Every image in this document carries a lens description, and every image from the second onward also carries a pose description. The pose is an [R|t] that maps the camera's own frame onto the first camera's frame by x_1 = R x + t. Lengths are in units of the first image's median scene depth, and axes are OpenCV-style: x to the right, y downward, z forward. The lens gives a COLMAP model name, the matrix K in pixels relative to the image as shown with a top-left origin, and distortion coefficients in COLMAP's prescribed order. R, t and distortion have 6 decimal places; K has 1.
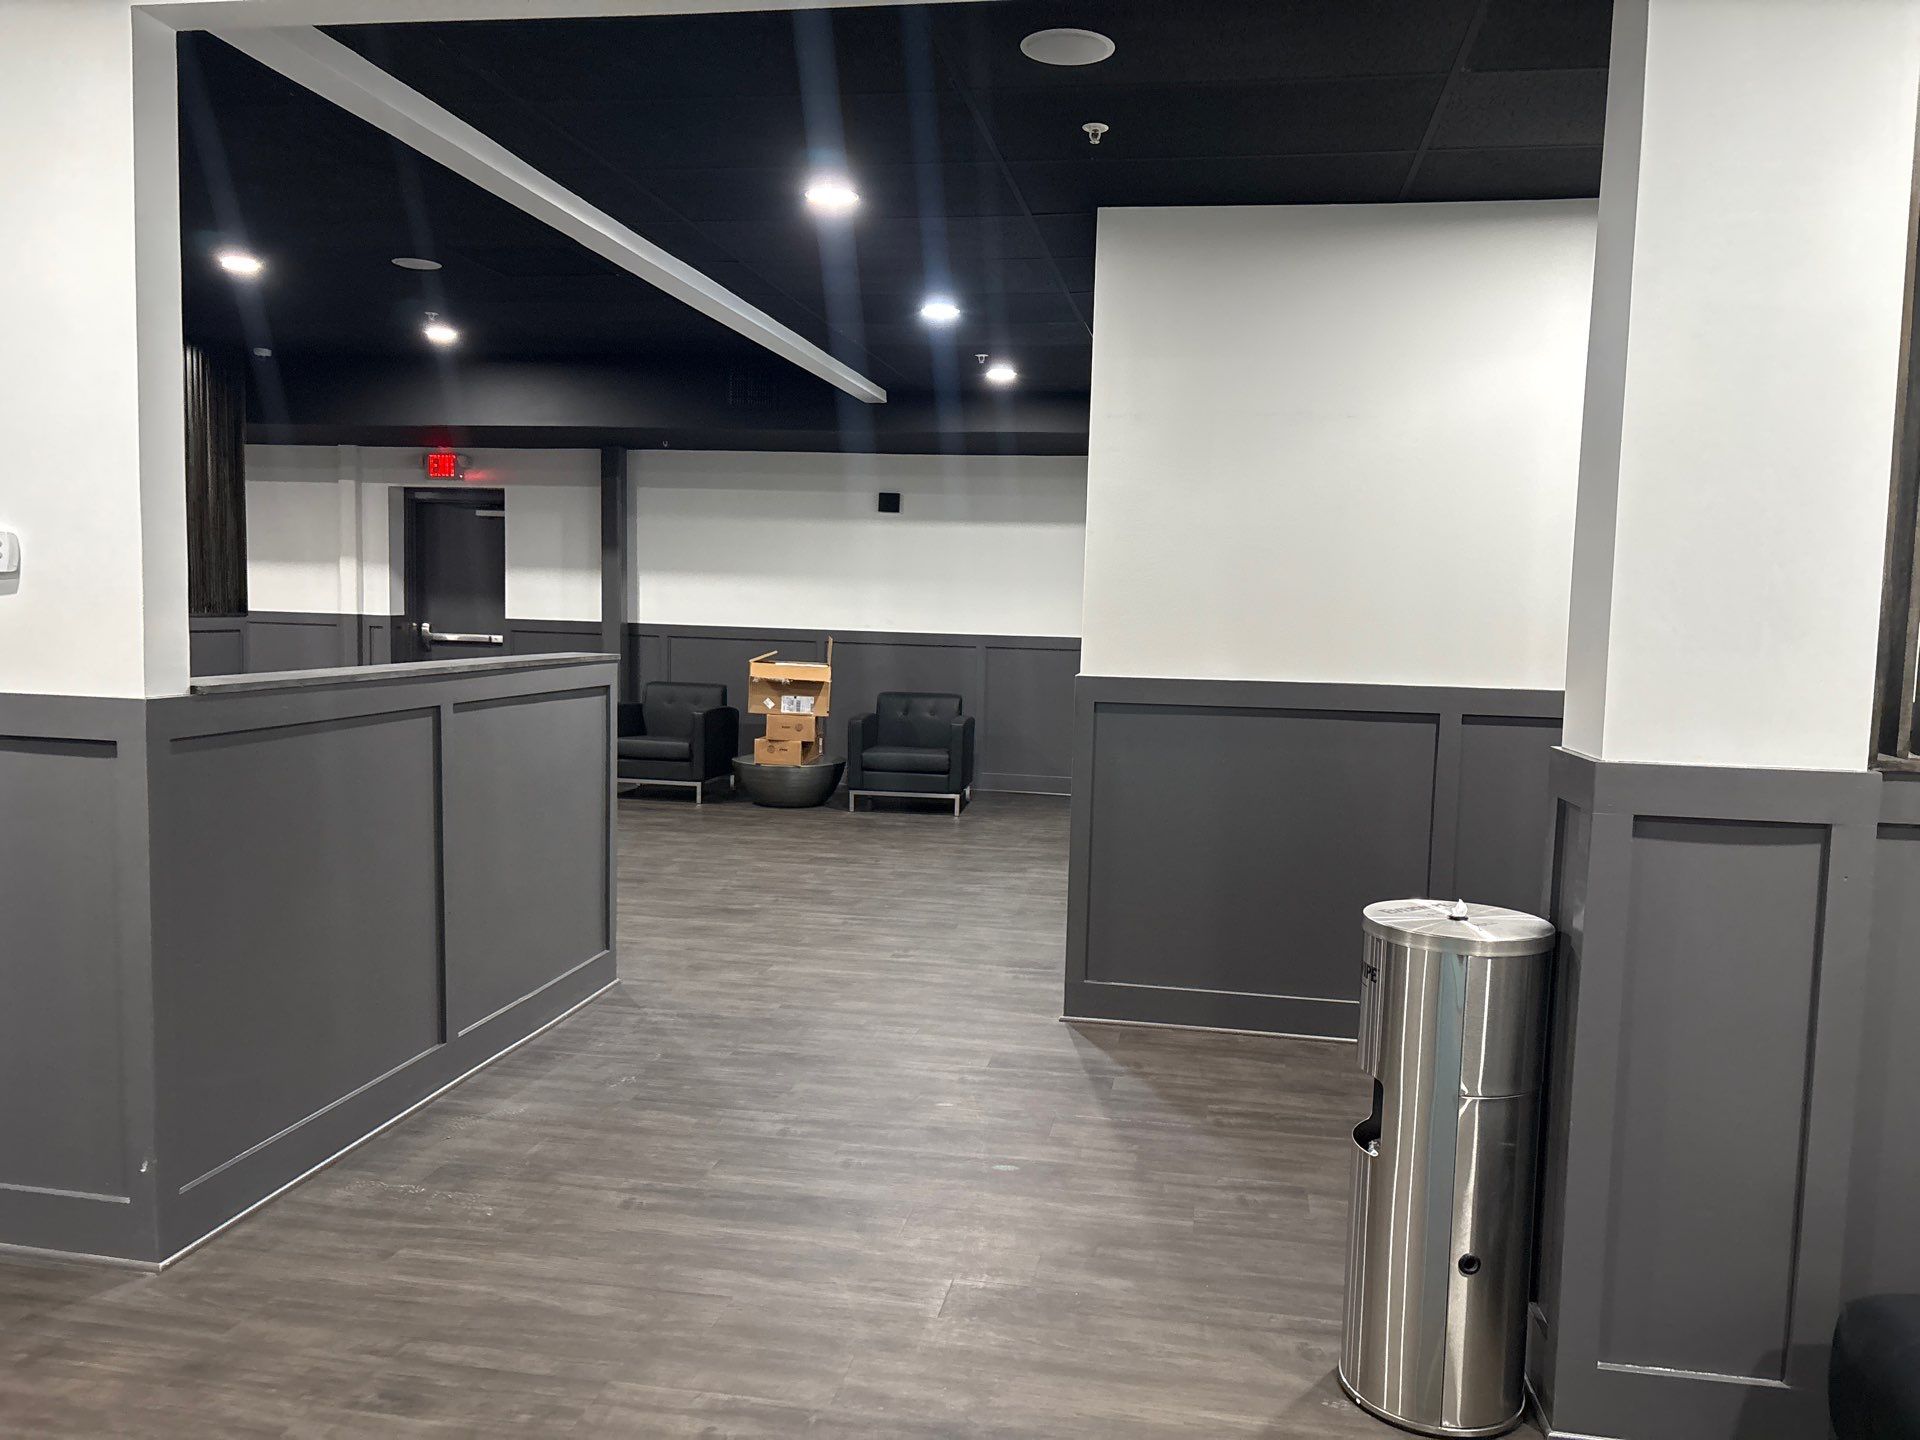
lens RADIAL K [[1444.5, 0, 966.1], [0, 1444.5, 723.6], [0, 0, 1]] dist [0.011244, 0.000556]
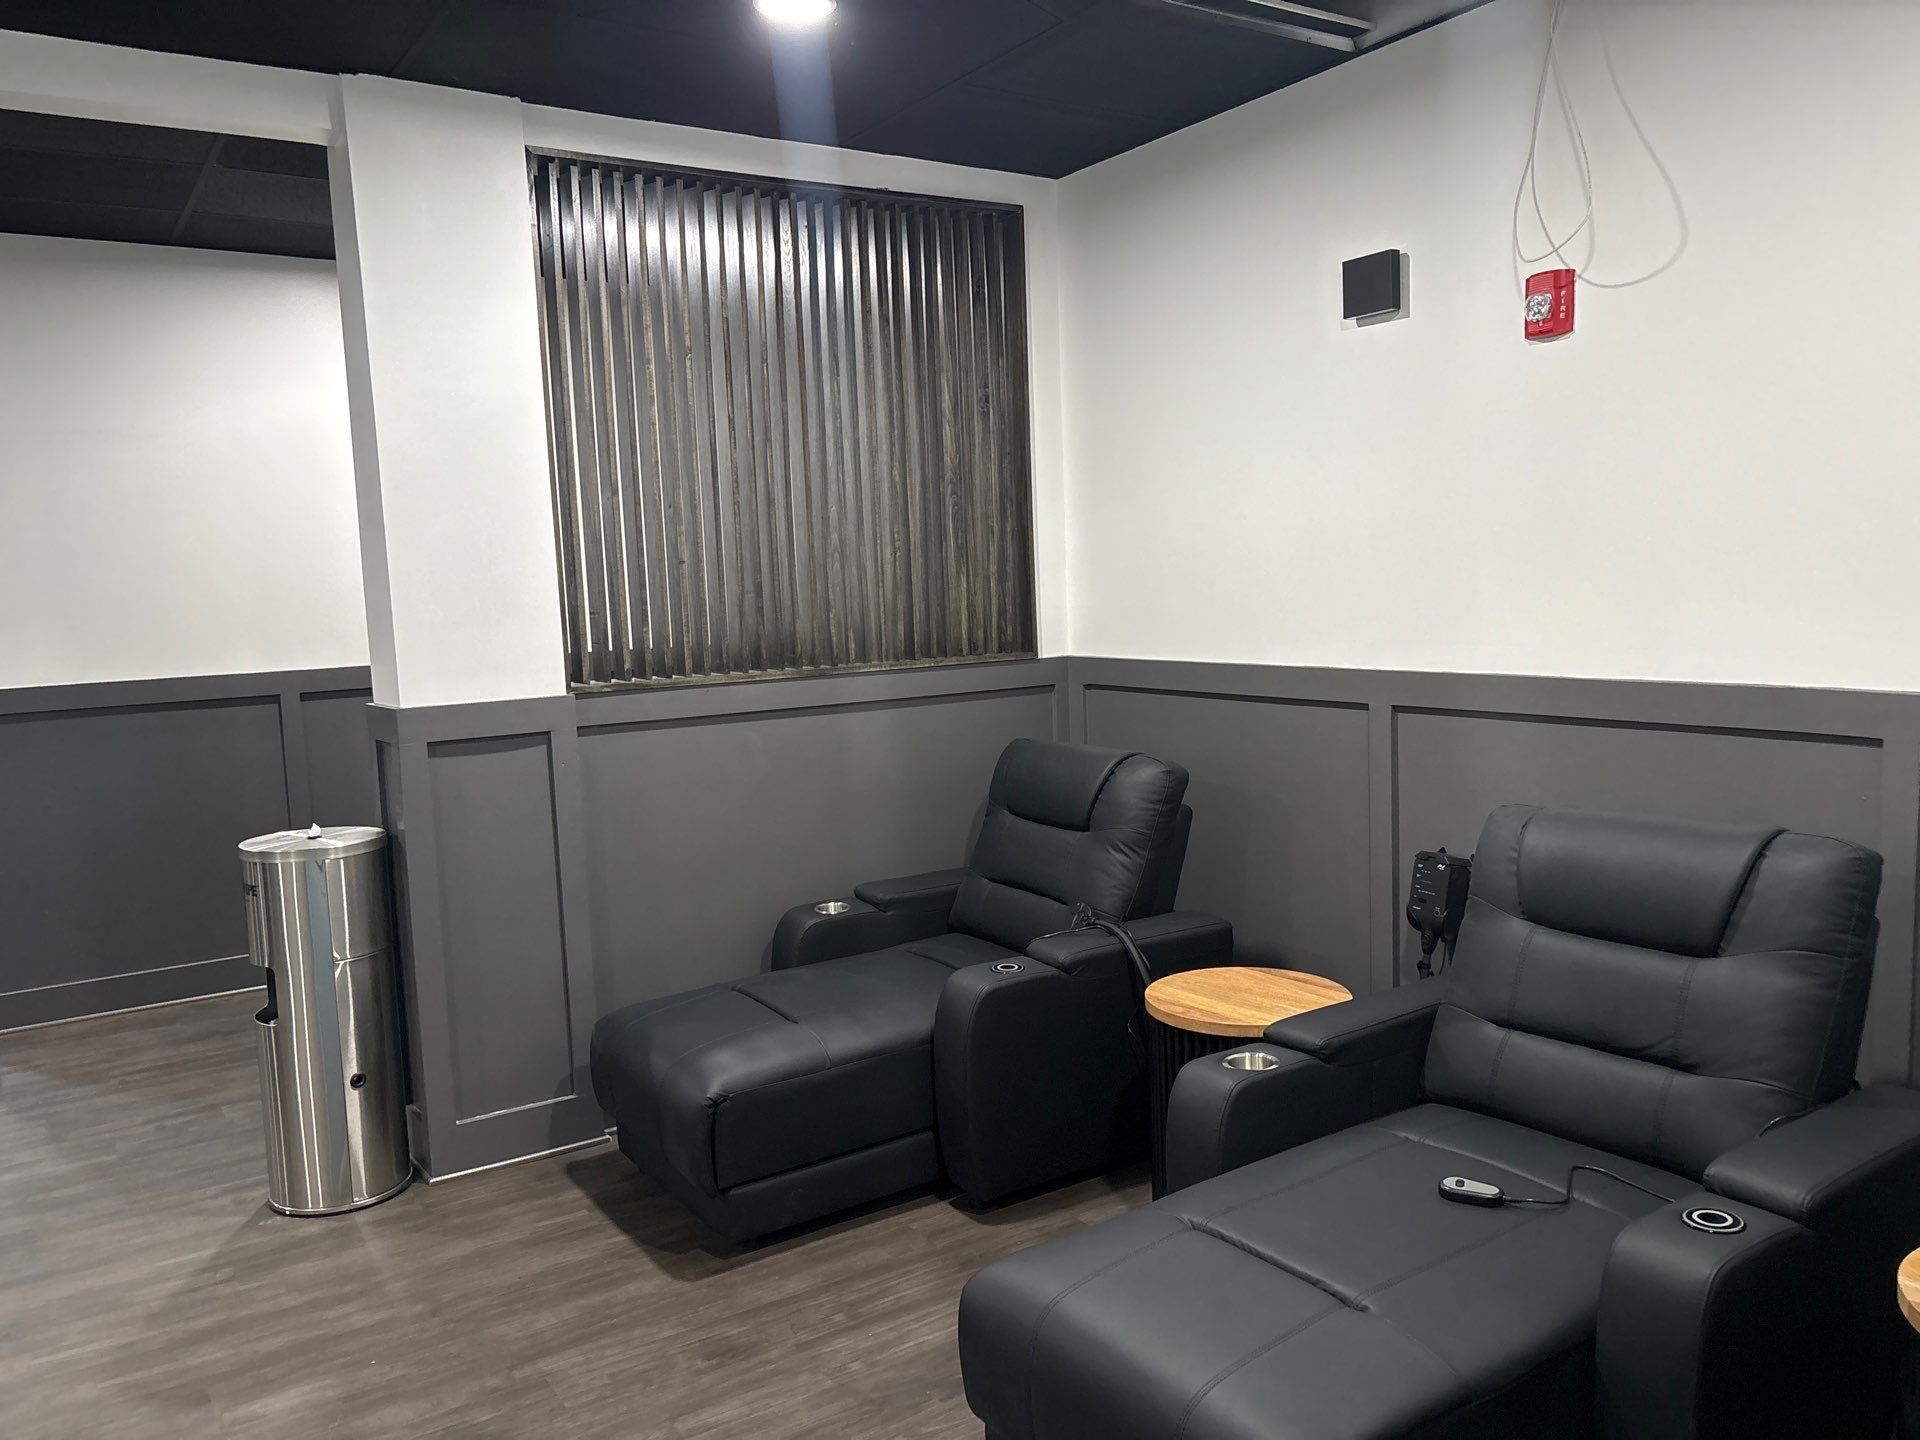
lens RADIAL K [[1444.5, 0, 966.1], [0, 1444.5, 723.6], [0, 0, 1]] dist [0.011244, 0.000556]
pose [[0.719148, -0.125351, 0.683457, -0.131973], [0.117712, 0.991355, 0.057963, 0.021858], [-0.684814, 0.038767, 0.727686, -0.400655]]
